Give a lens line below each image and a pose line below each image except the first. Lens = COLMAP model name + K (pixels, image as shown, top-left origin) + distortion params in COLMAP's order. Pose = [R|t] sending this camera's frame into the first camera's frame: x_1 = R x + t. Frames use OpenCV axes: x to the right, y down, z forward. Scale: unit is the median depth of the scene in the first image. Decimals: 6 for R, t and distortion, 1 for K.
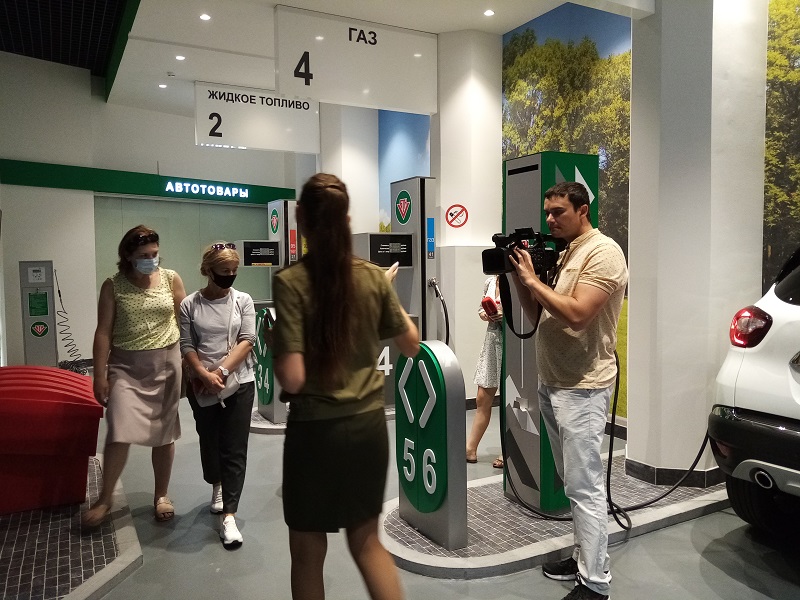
lens RADIAL K [[622.1, 0, 398.3], [0, 622.1, 296.2], [0, 0, 1]] dist [0.052582, -0.033422]
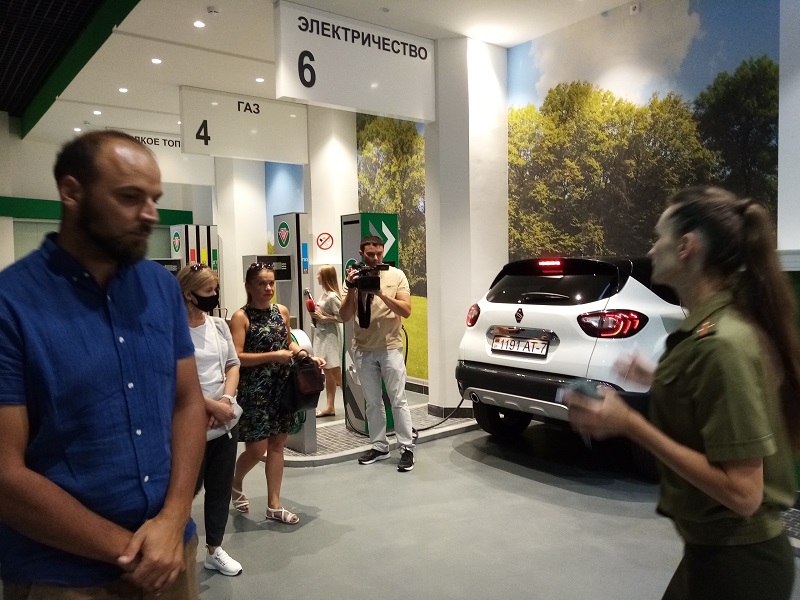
lens RADIAL K [[622.1, 0, 398.7], [0, 622.1, 298.0], [0, 0, 1]] dist [0.052582, -0.033422]
pose [[0.986552, -0.018072, 0.162449, 0.034202], [0.019541, 0.999781, -0.007454, 0.005092], [-0.162278, 0.010528, 0.986689, -0.360725]]
